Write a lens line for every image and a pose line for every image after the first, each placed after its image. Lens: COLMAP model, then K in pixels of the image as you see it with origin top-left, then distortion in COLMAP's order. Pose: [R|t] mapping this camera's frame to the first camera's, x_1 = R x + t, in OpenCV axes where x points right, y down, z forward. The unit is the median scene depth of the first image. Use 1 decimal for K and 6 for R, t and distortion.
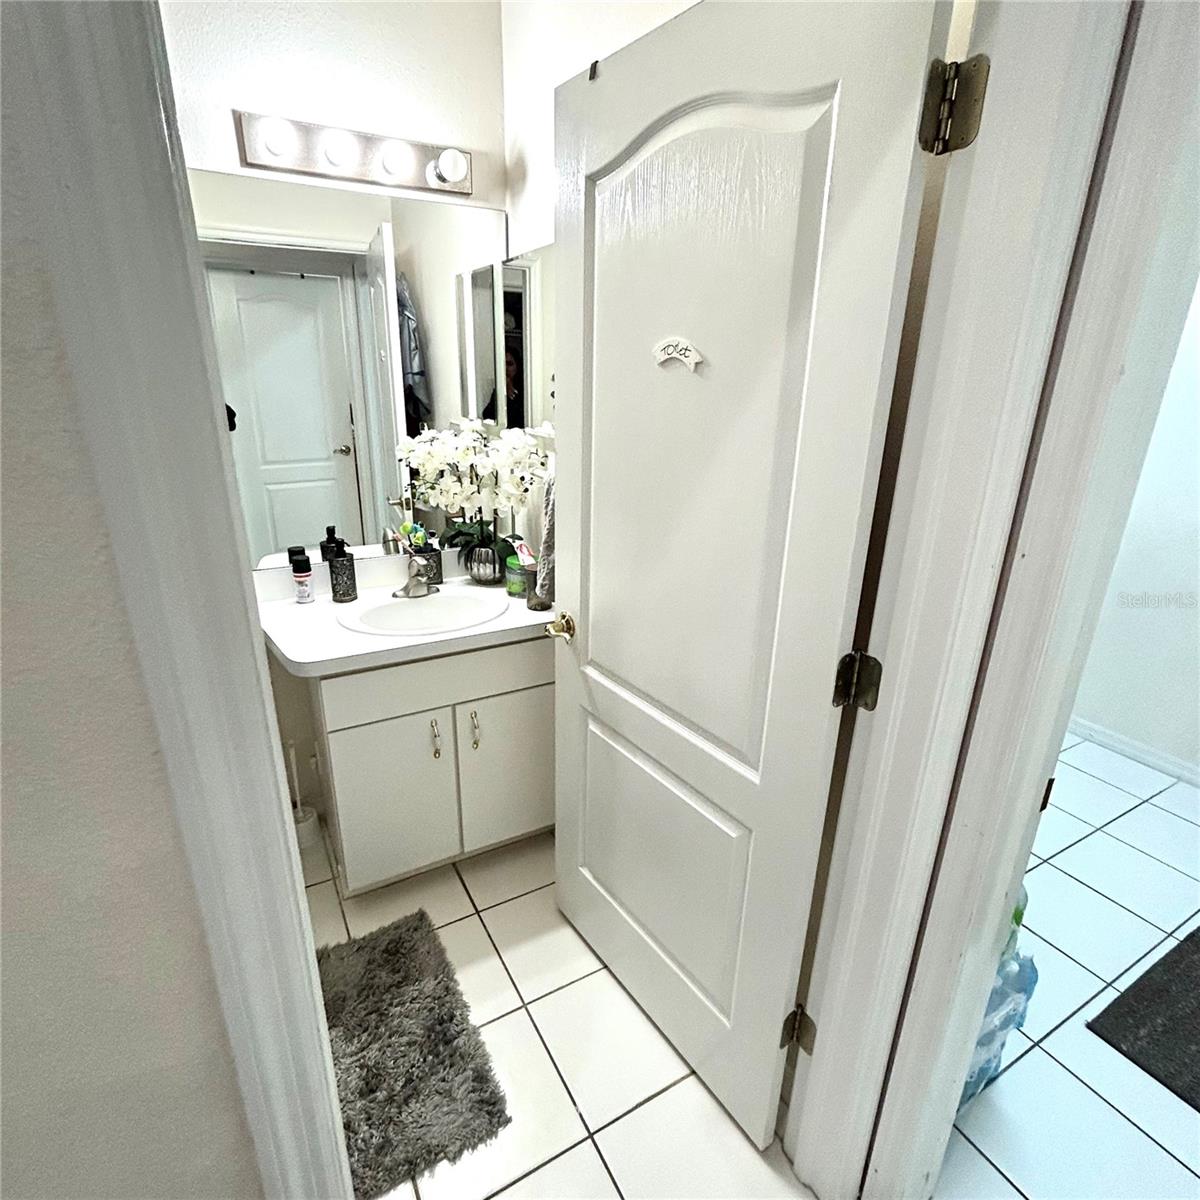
lens RADIAL K [[667.4, 0, 602.3], [0, 667.4, 602.1], [0, 0, 1]] dist [-0.004893, 0.003948]
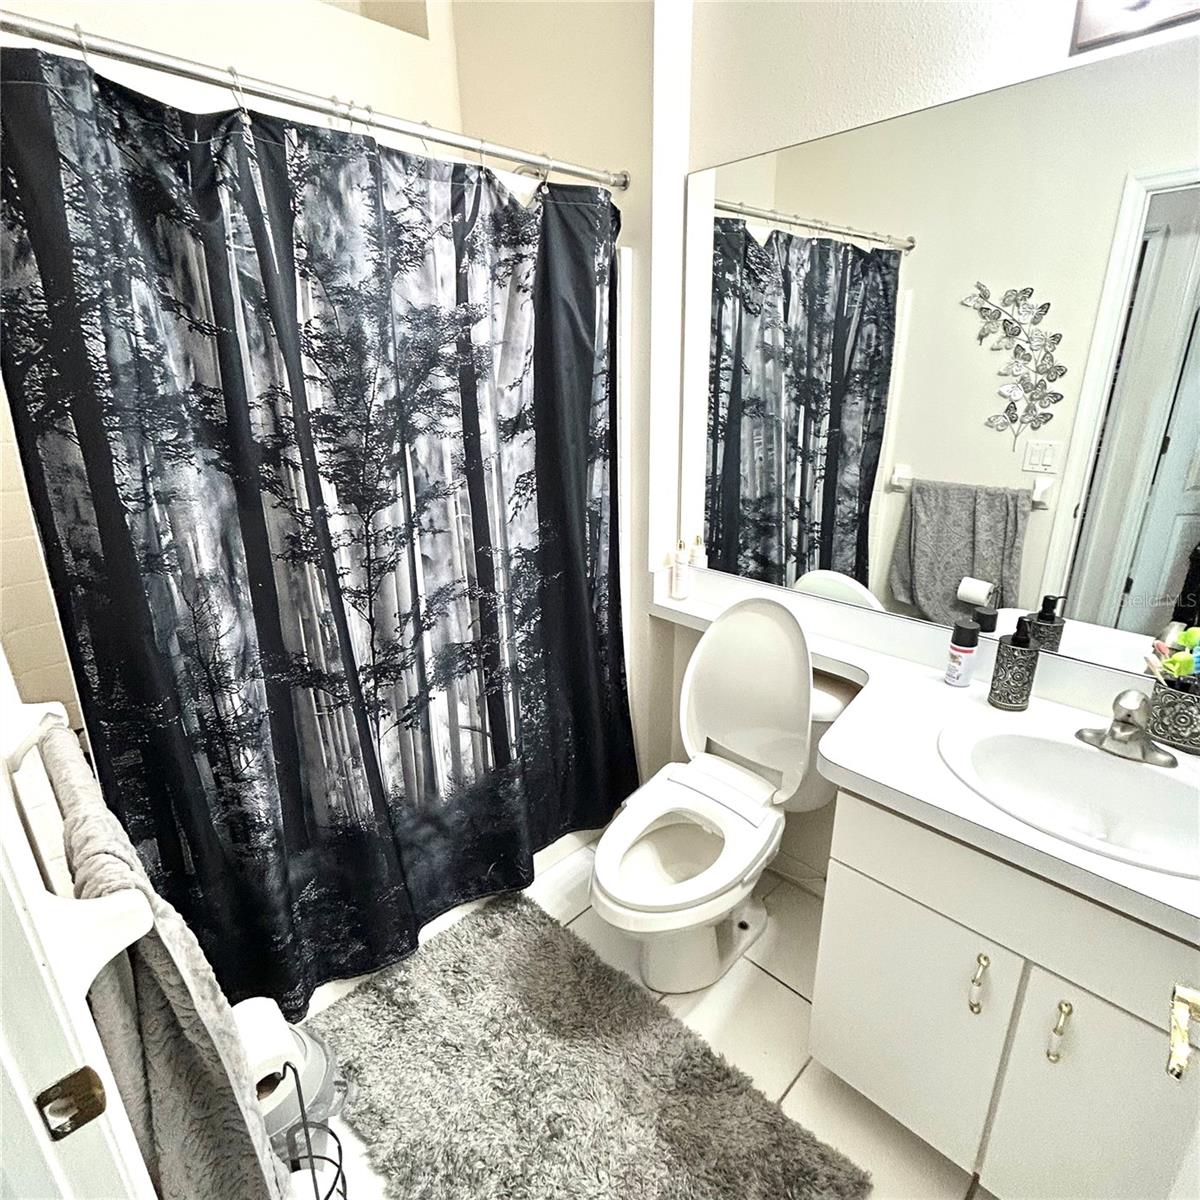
lens RADIAL K [[667.4, 0, 600.4], [0, 667.4, 603.7], [0, 0, 1]] dist [-0.004893, 0.003948]
pose [[0.245870, 0.291870, -0.924316, 0.109400], [-0.296533, 0.930518, 0.214950, -0.130682], [0.922830, 0.221241, 0.315336, 0.426073]]
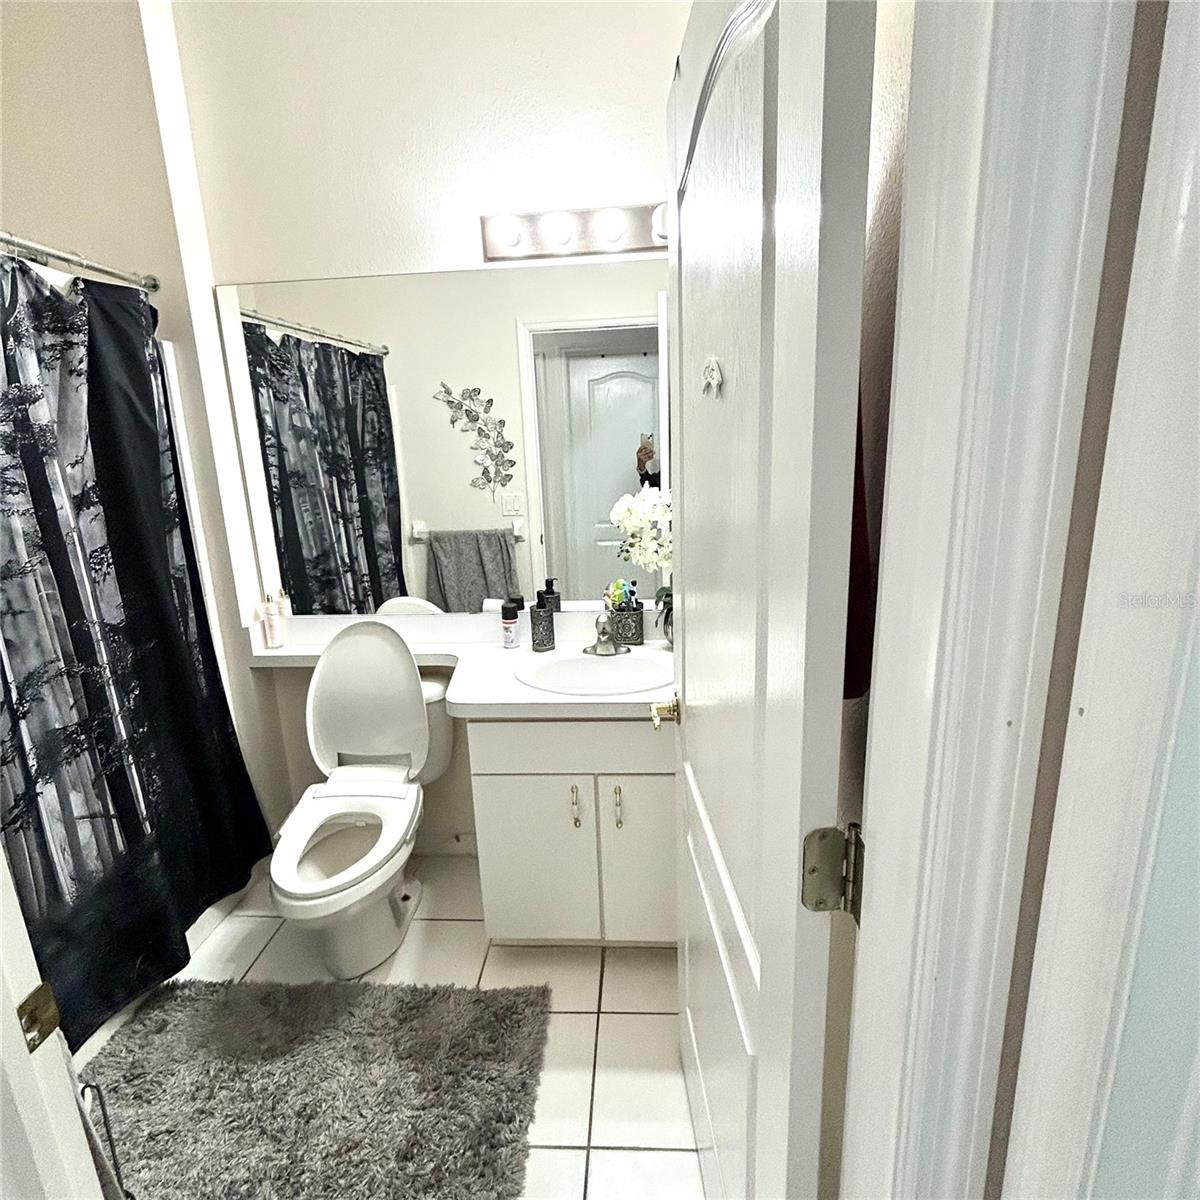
lens RADIAL K [[667.4, 0, 603.2], [0, 667.4, 601.6], [0, 0, 1]] dist [-0.004893, 0.003948]
pose [[0.832618, 0.076593, -0.548526, 0.272696], [-0.128007, 0.990189, -0.056040, -0.033428], [0.538852, 0.116875, 0.834254, 0.195222]]
